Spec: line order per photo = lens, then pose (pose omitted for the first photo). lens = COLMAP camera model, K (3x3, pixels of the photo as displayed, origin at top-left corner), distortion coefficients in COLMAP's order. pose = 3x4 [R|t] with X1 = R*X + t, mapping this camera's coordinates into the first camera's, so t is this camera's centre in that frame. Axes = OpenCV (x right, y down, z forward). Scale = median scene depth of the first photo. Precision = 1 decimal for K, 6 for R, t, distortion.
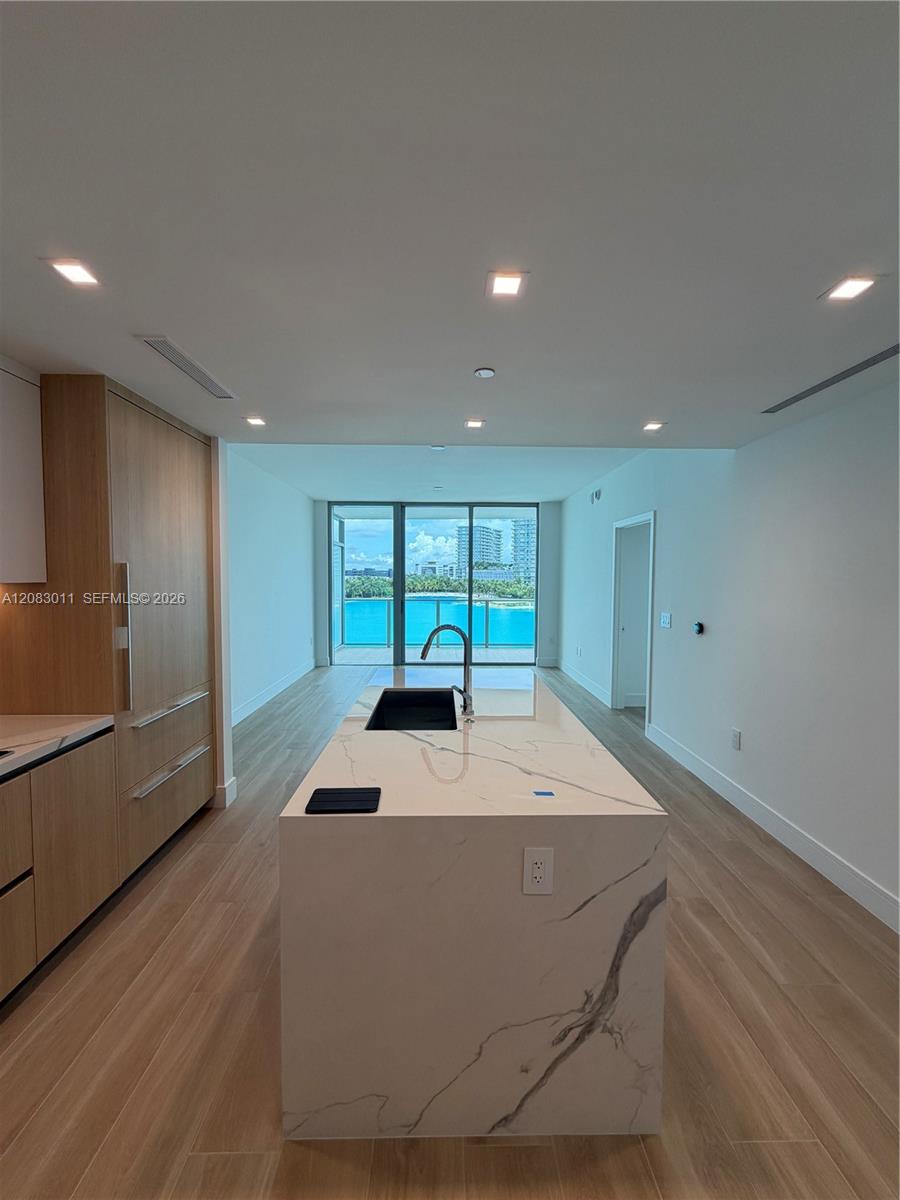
lens RADIAL K [[477.9, 0, 449.7], [0, 477.9, 599.0], [0, 0, 1]] dist [0.000591, 0.000307]
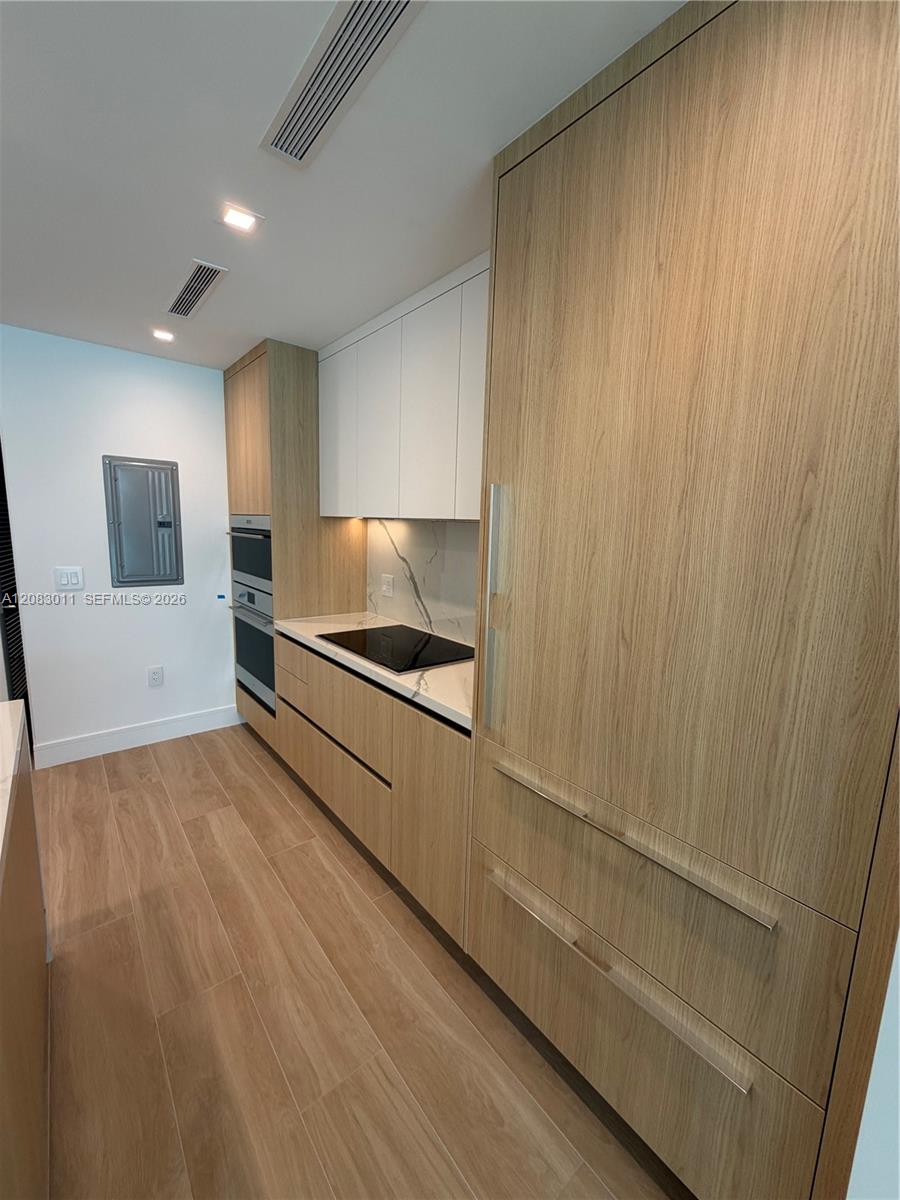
lens RADIAL K [[477.9, 0, 449.7], [0, 477.9, 599.0], [0, 0, 1]] dist [0.000591, 0.000307]
pose [[-0.784154, 0.062788, -0.617382, -0.092415], [-0.068444, 0.980048, 0.186603, -0.014794], [0.616780, 0.188582, -0.764211, 0.492672]]
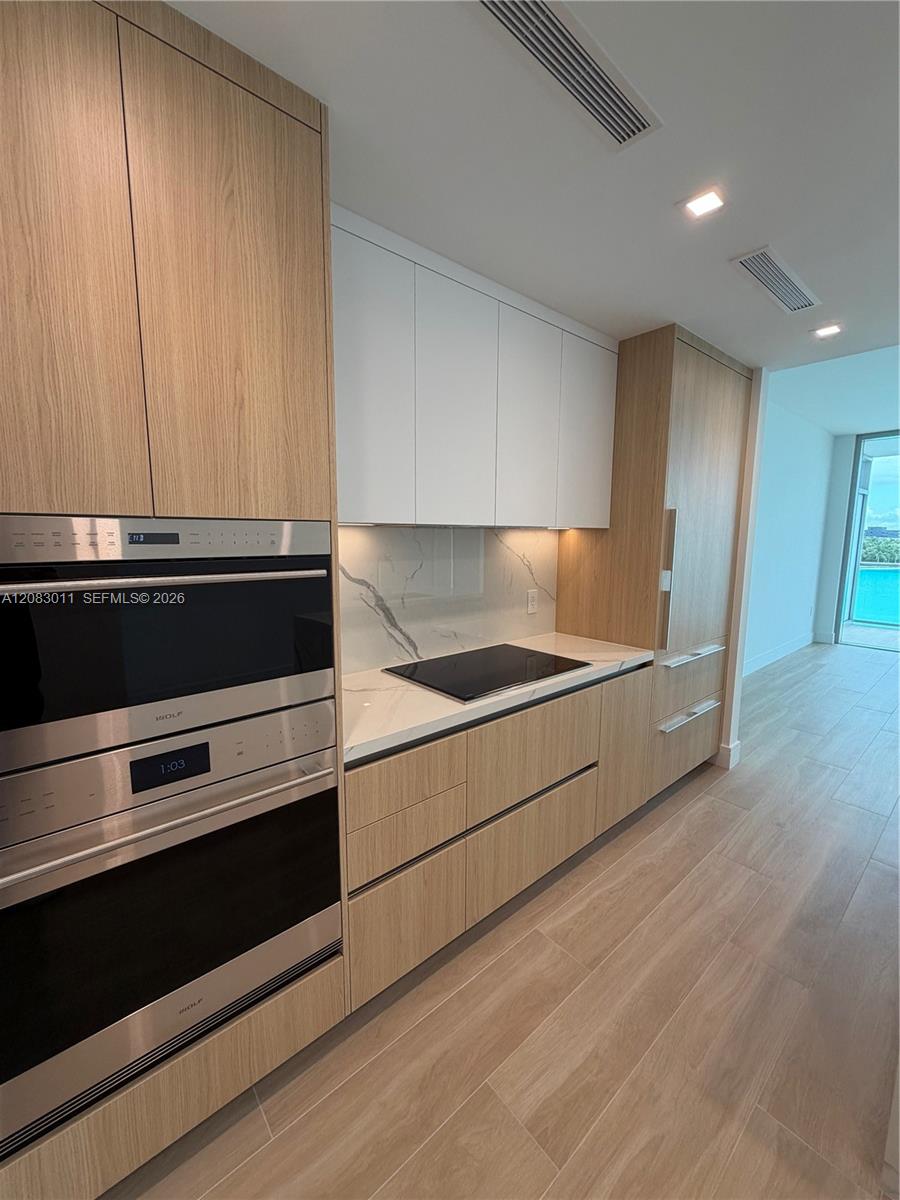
lens RADIAL K [[477.9, 0, 449.7], [0, 477.9, 599.0], [0, 0, 1]] dist [0.000591, 0.000307]
pose [[0.630239, 0.098998, -0.770064, -0.057603], [-0.037291, 0.994552, 0.097338, 0.012330], [0.775505, -0.032630, 0.630497, -0.013237]]
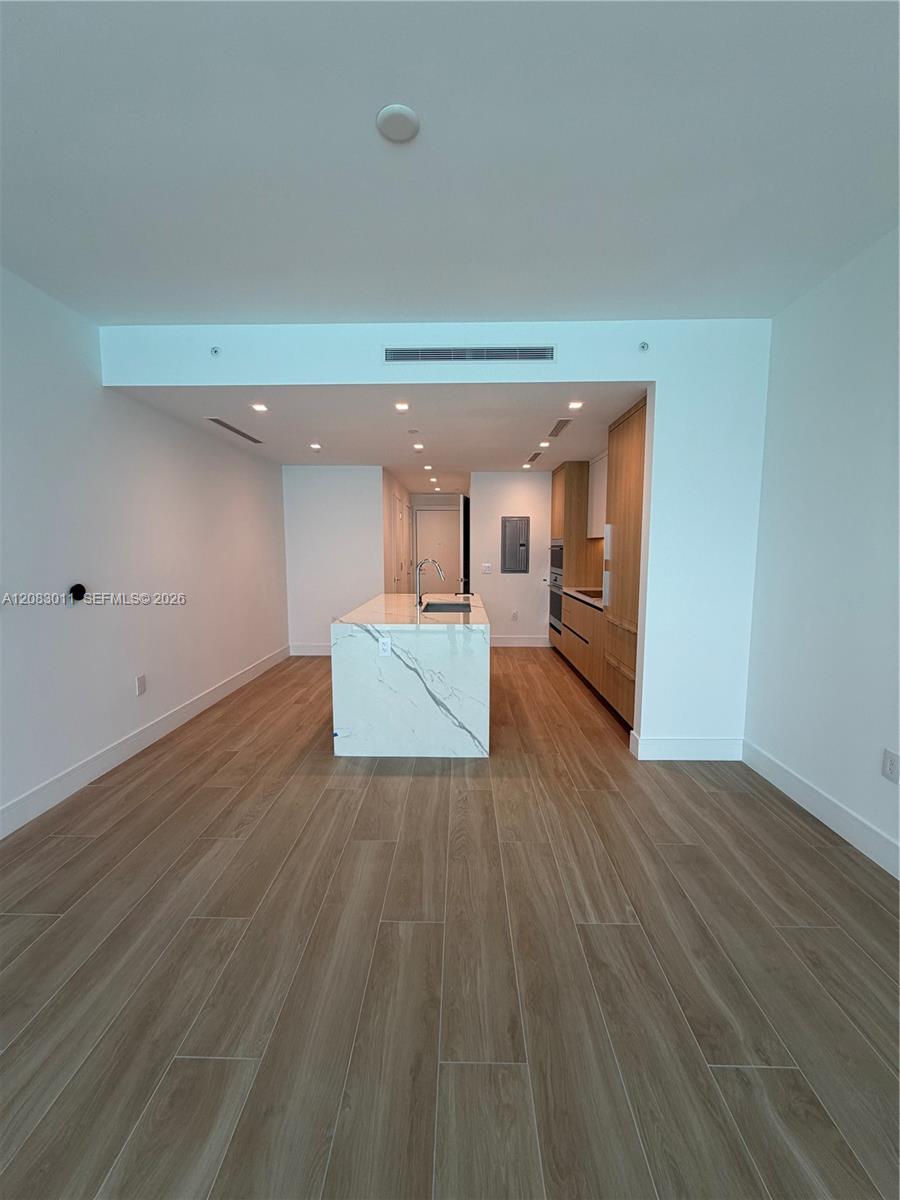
lens RADIAL K [[477.9, 0, 449.7], [0, 477.9, 599.0], [0, 0, 1]] dist [0.000591, 0.000307]
pose [[-0.999034, -0.009705, 0.042856, -0.055827], [-0.002749, 0.987199, 0.159473, -0.028841], [-0.043855, 0.159201, -0.986272, 0.985853]]
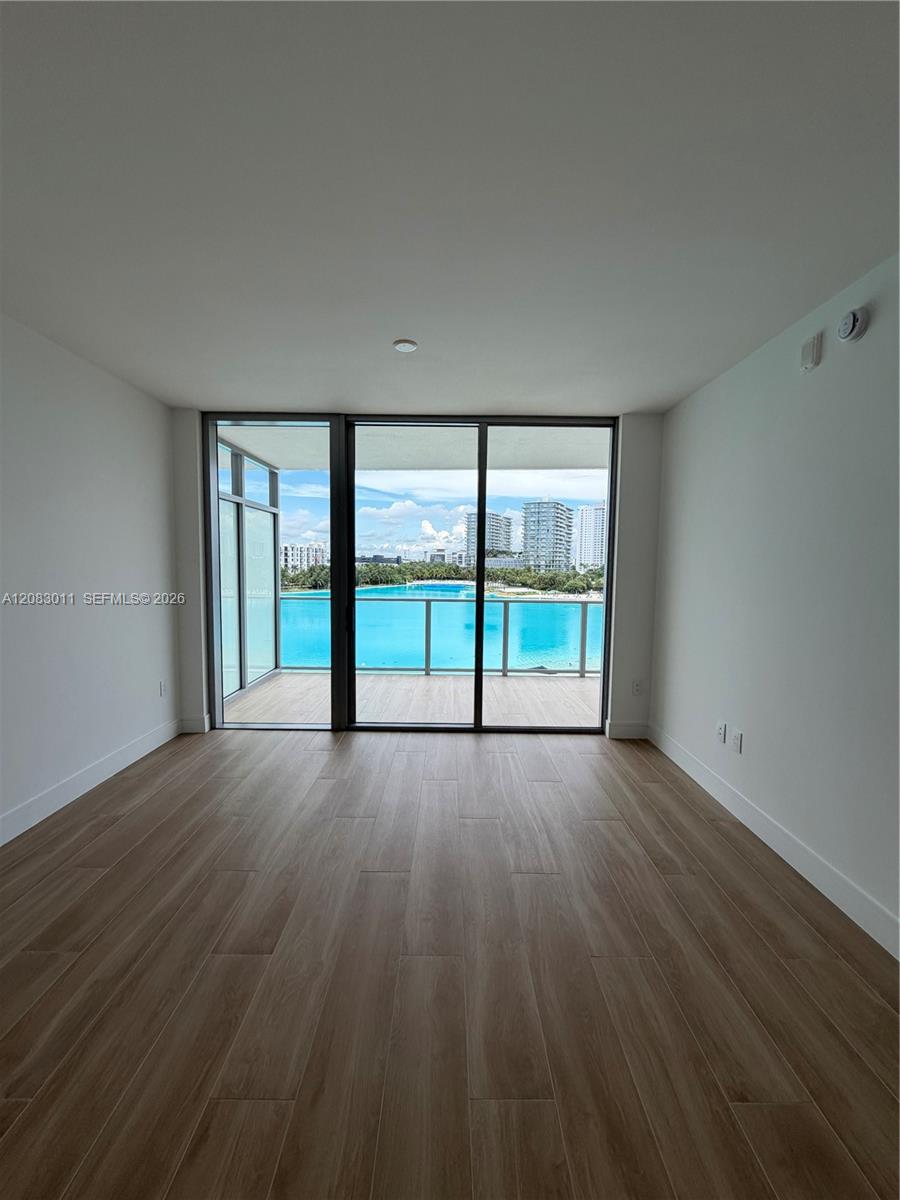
lens RADIAL K [[477.9, 0, 449.7], [0, 477.9, 599.0], [0, 0, 1]] dist [0.000591, 0.000307]
pose [[0.999789, 0.009768, -0.018049, 0.025590], [-0.009298, 0.999621, 0.025930, -0.025910], [0.018295, -0.025757, 0.999501, 0.610715]]
